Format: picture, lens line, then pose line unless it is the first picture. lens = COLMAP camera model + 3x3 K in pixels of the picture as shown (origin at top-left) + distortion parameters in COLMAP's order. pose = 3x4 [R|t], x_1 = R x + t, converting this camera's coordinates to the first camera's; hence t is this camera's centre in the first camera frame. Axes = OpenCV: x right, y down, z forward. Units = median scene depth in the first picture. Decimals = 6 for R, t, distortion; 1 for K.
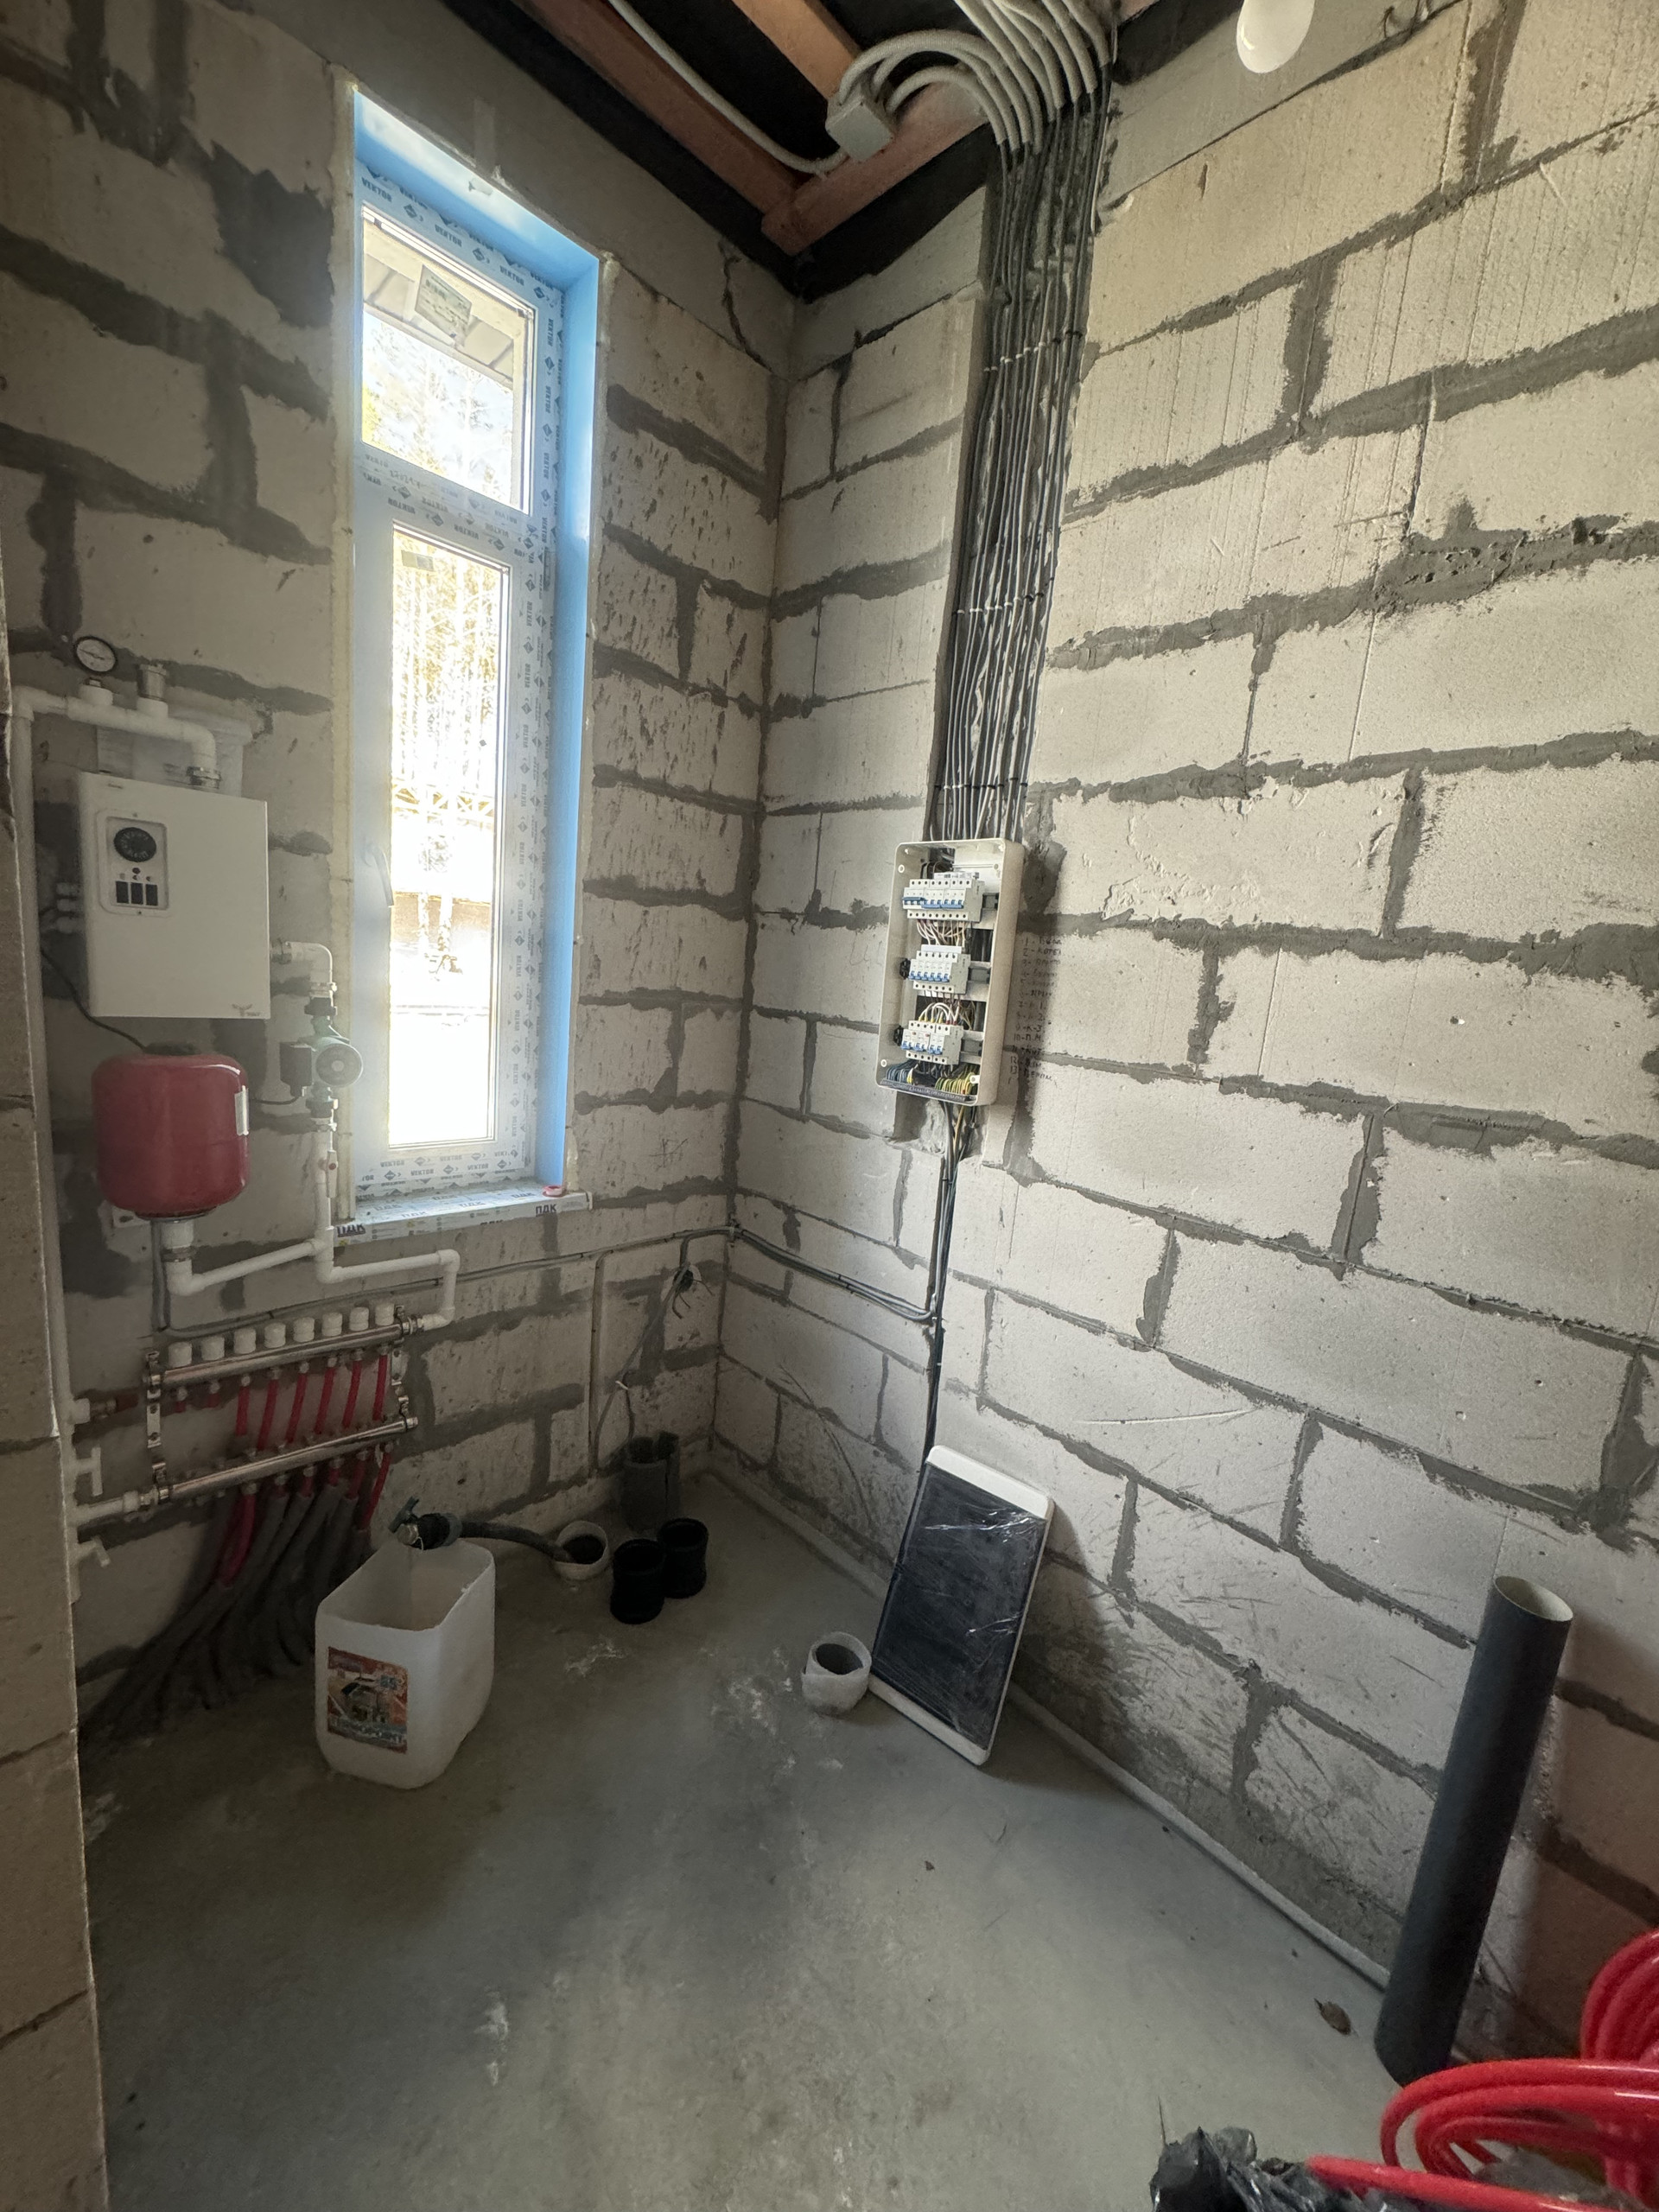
lens RADIAL K [[883.8, 0, 827.1], [0, 883.8, 1106.3], [0, 0, 1]] dist [-0.001011, 0.000292]
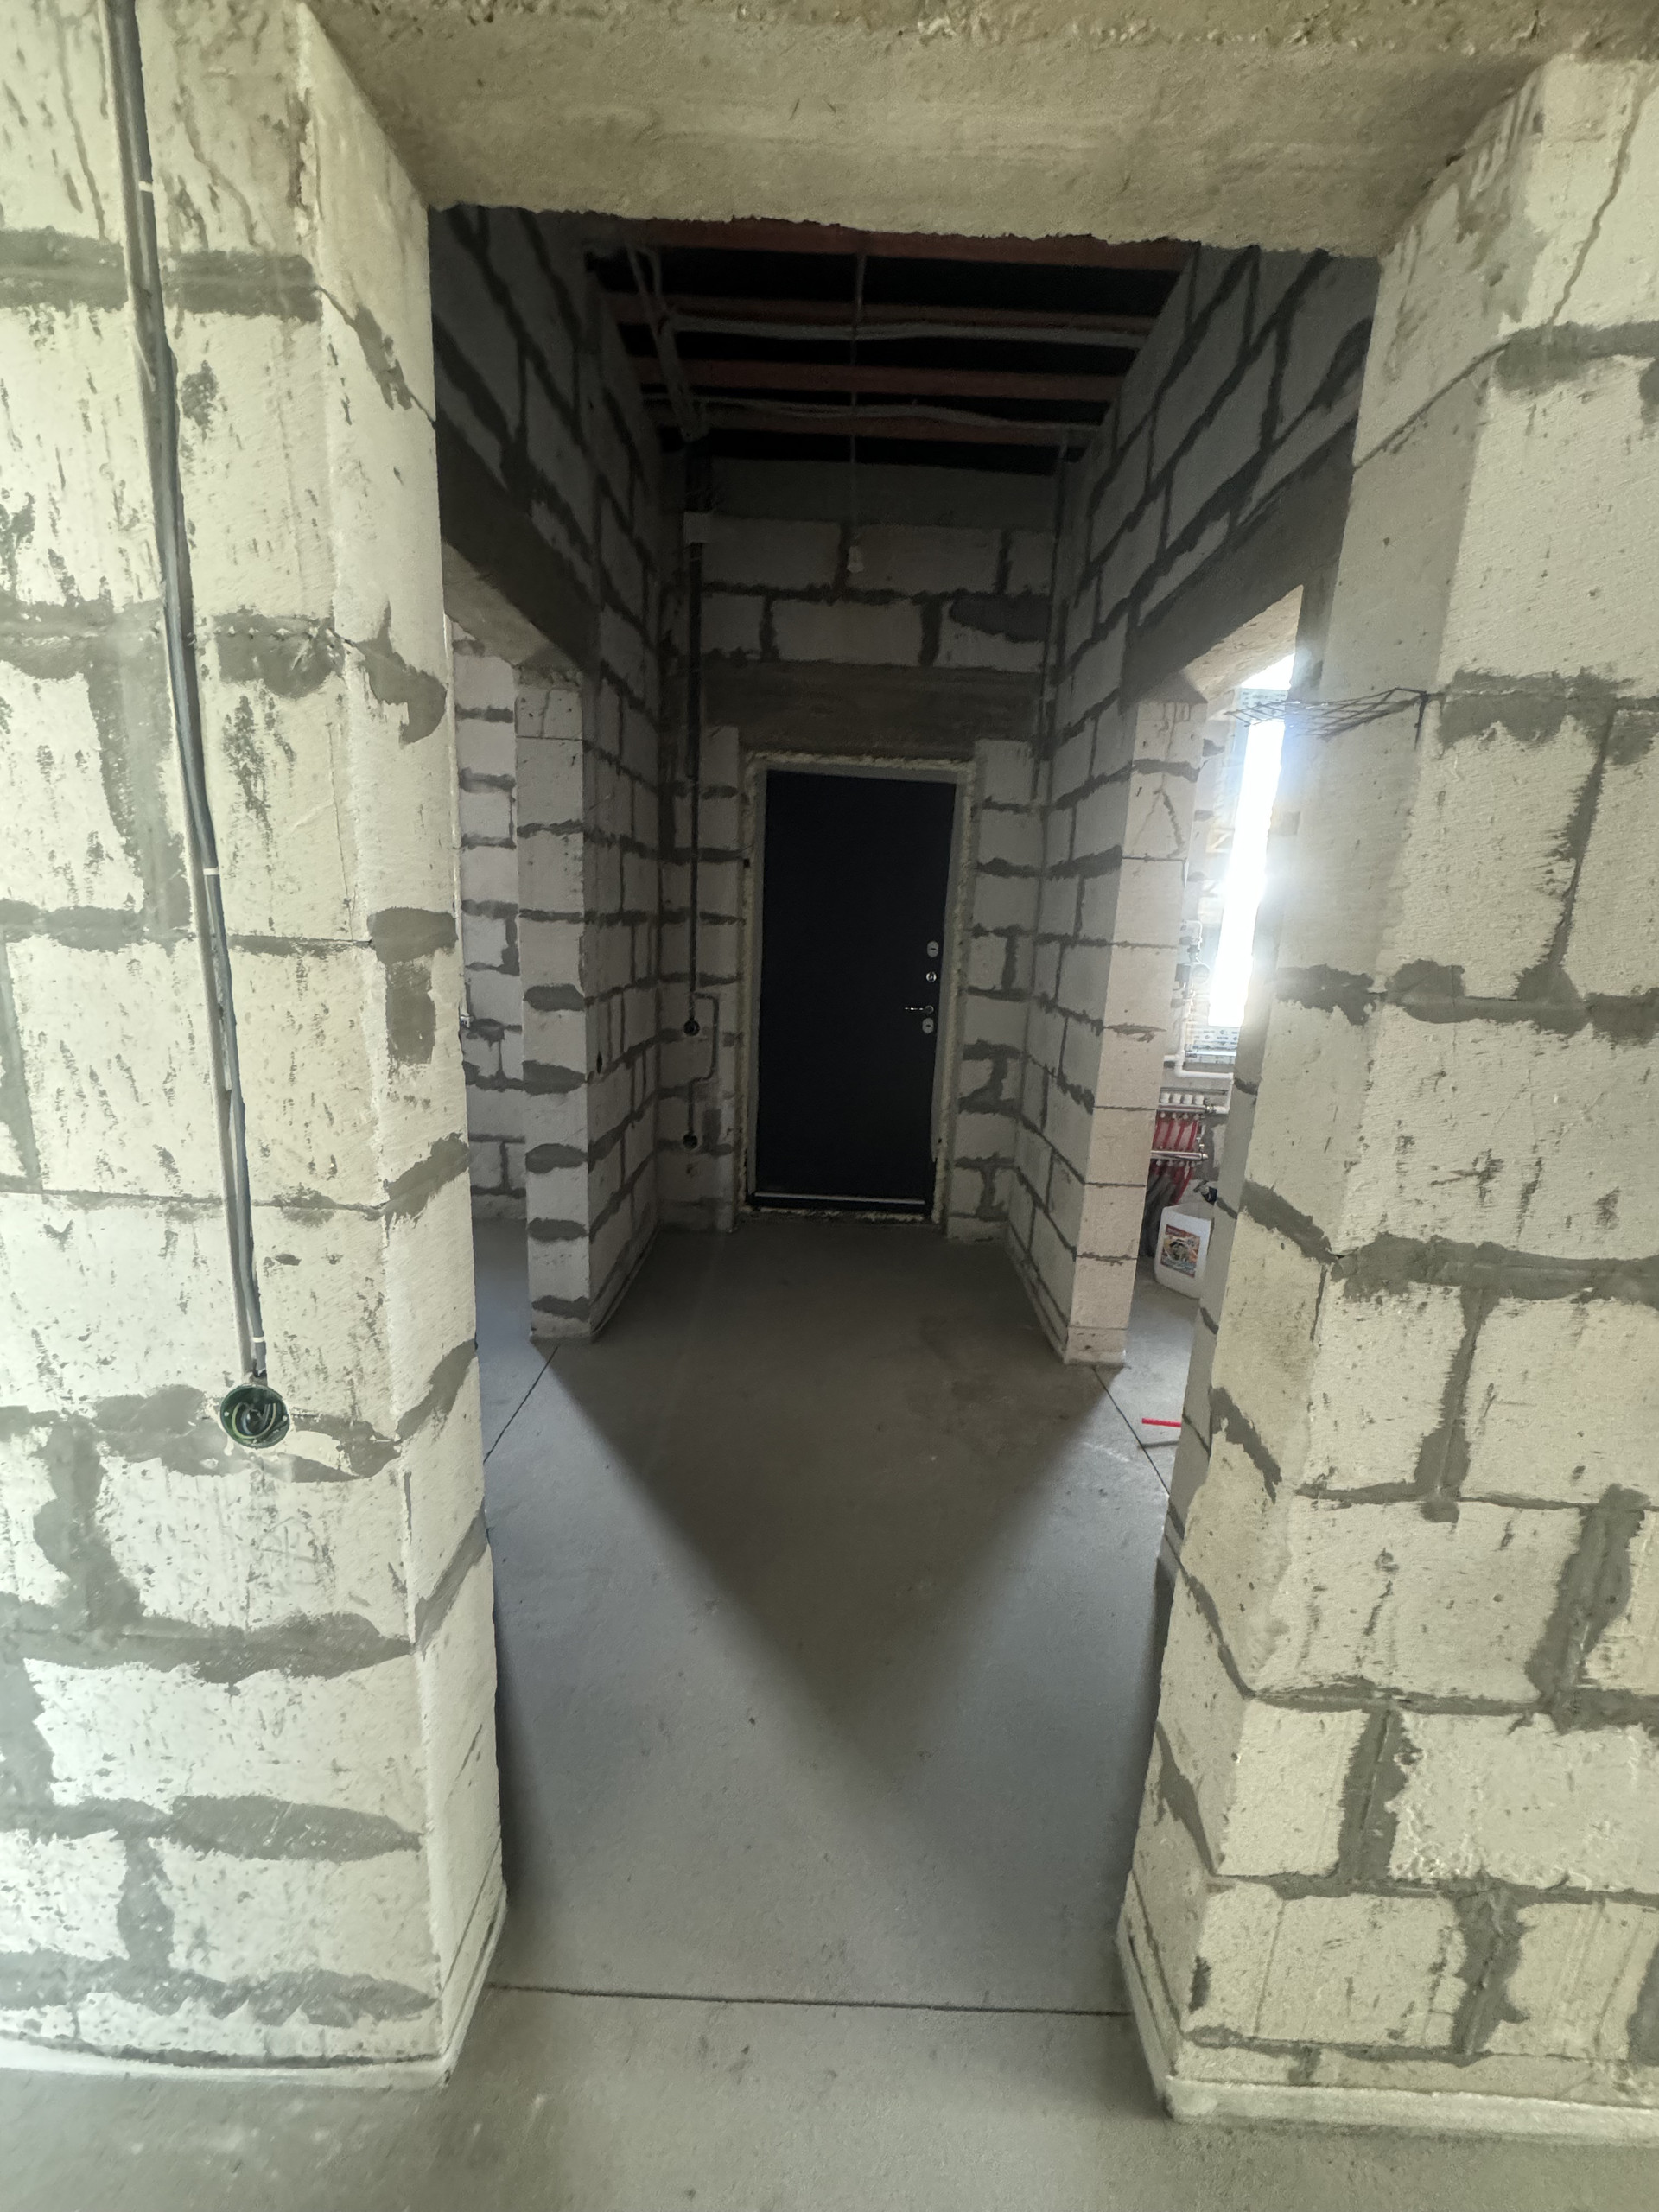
lens RADIAL K [[883.8, 0, 834.9], [0, 883.8, 1103.7], [0, 0, 1]] dist [-0.001011, 0.000292]
pose [[0.707322, 0.095715, -0.700381, 0.379189], [-0.103201, 0.994157, 0.031639, 0.285020], [0.699318, 0.049901, 0.713067, -1.168249]]
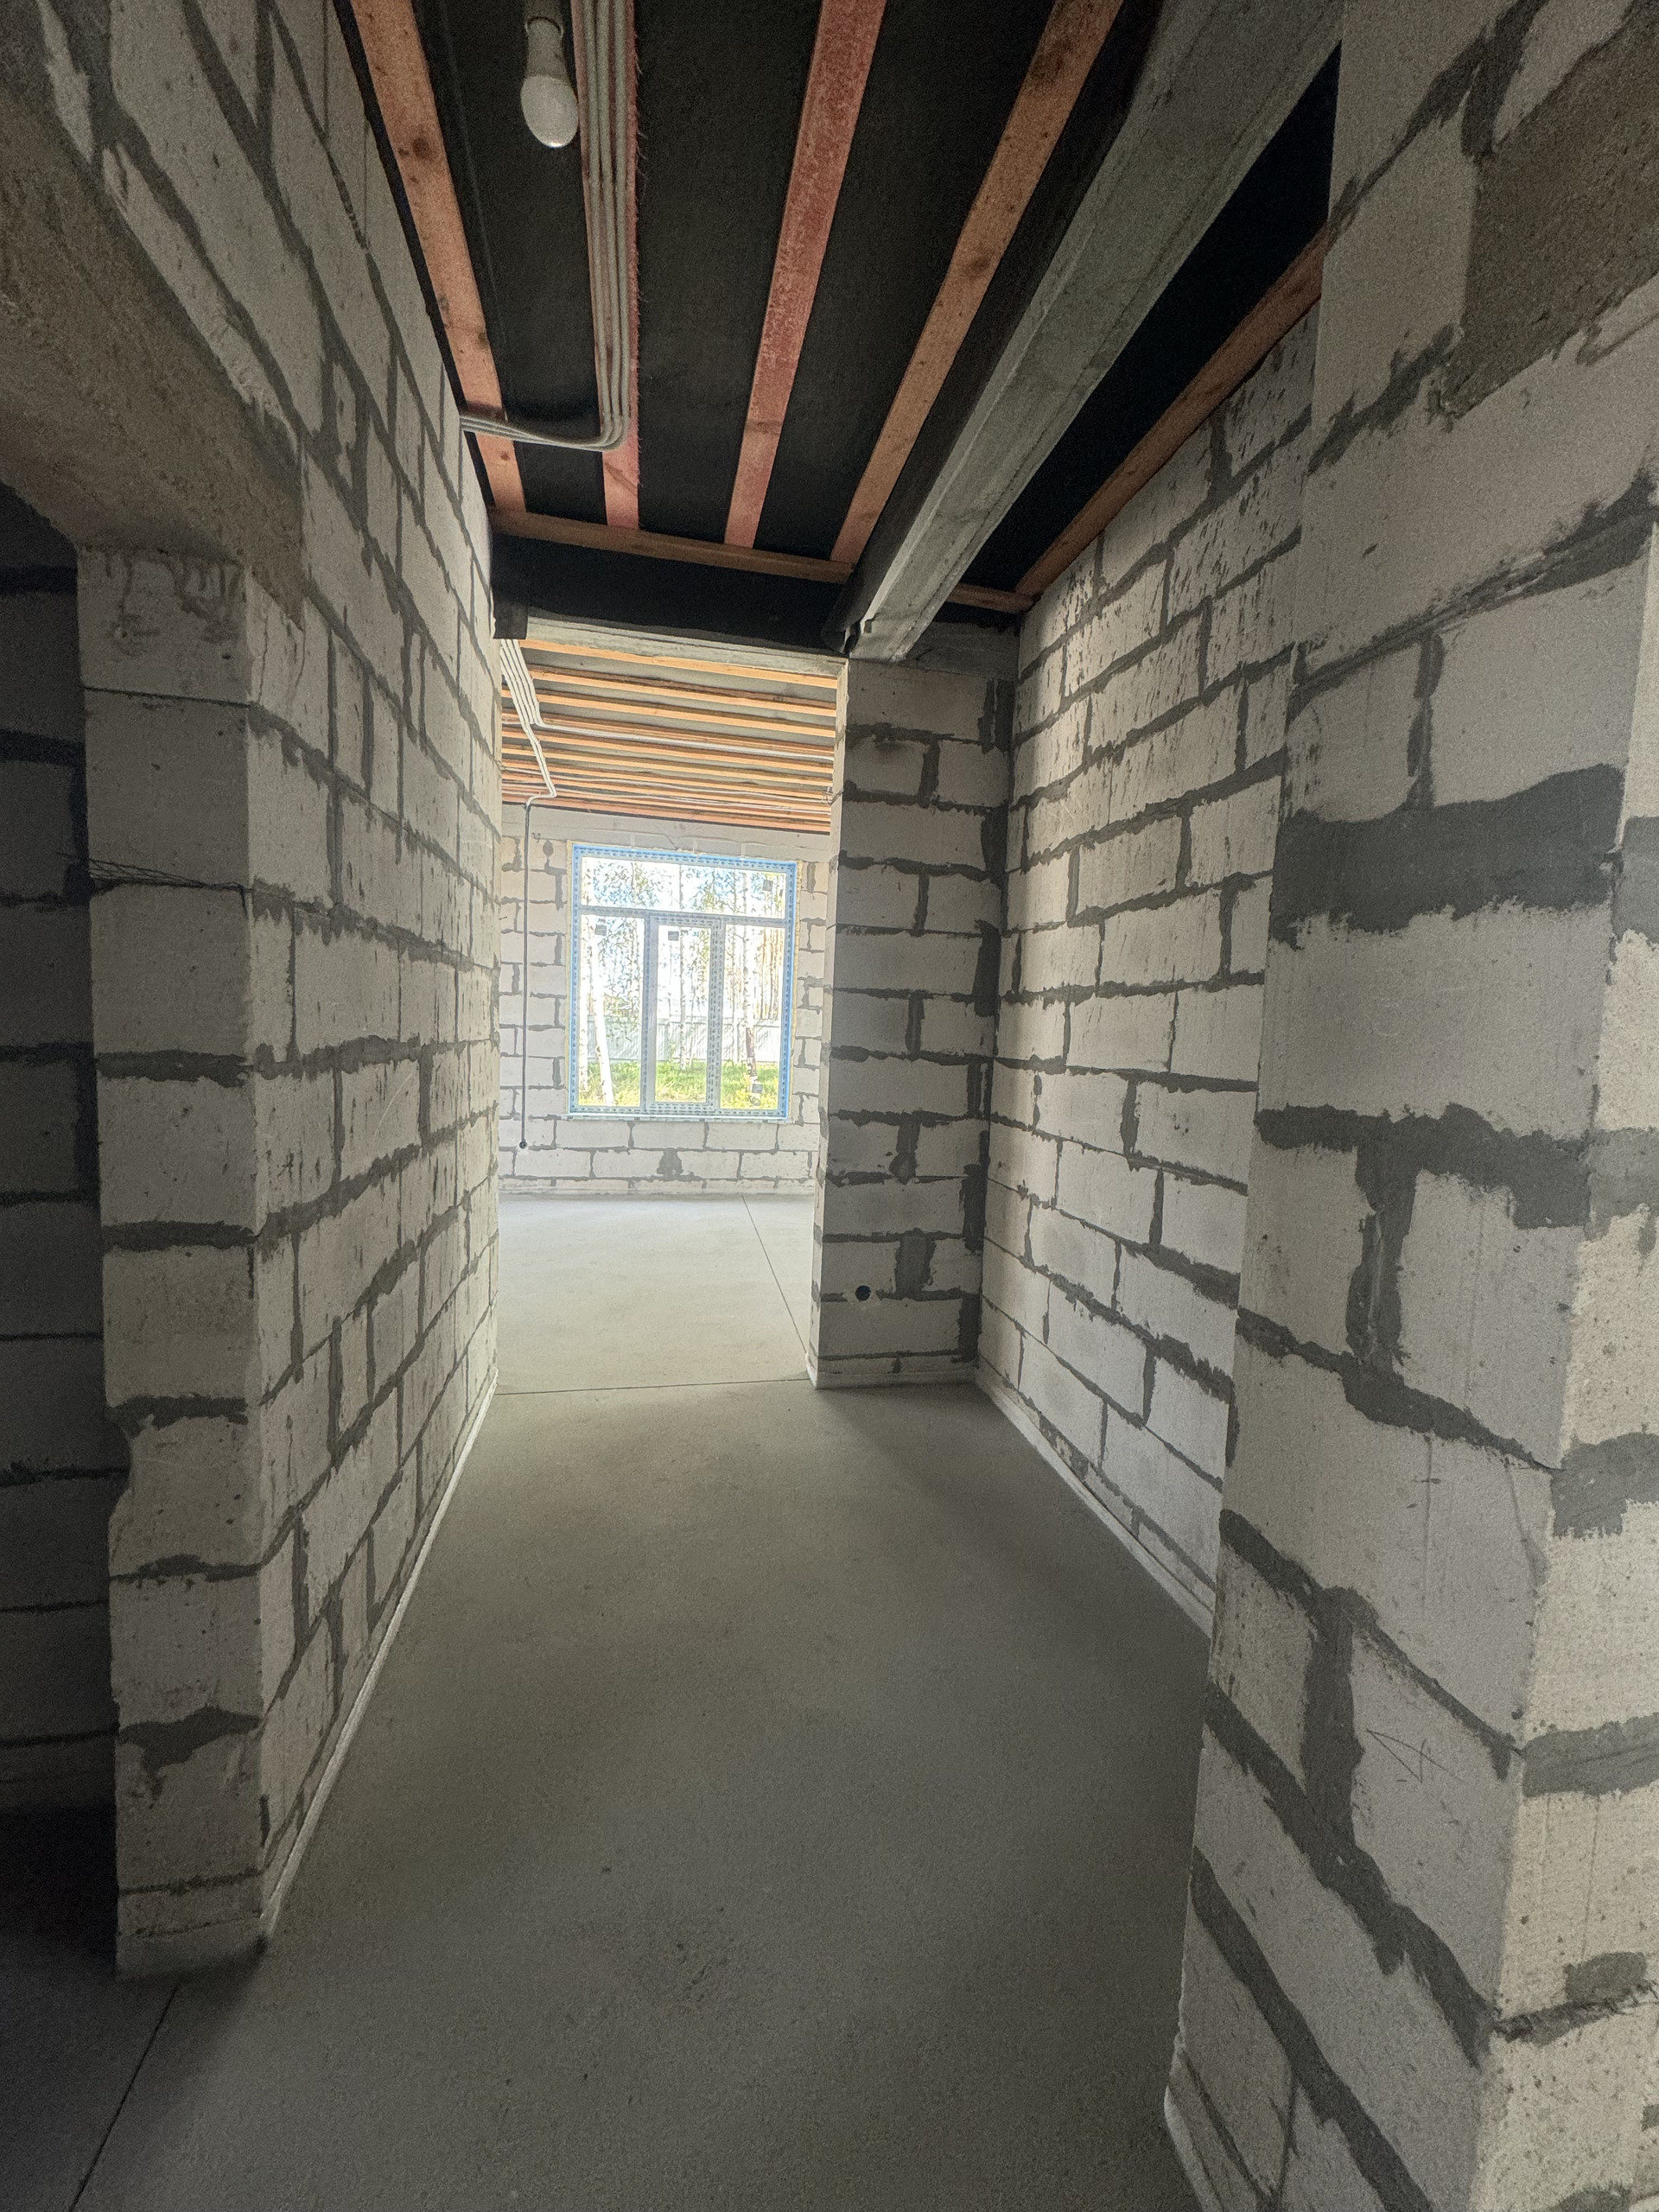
lens RADIAL K [[883.8, 0, 829.6], [0, 883.8, 1105.3], [0, 0, 1]] dist [-0.001011, 0.000292]
pose [[0.541447, -0.136994, 0.829499, -1.138650], [0.148813, 0.986673, 0.065815, 0.234639], [-0.827460, 0.087805, 0.554617, -2.052905]]
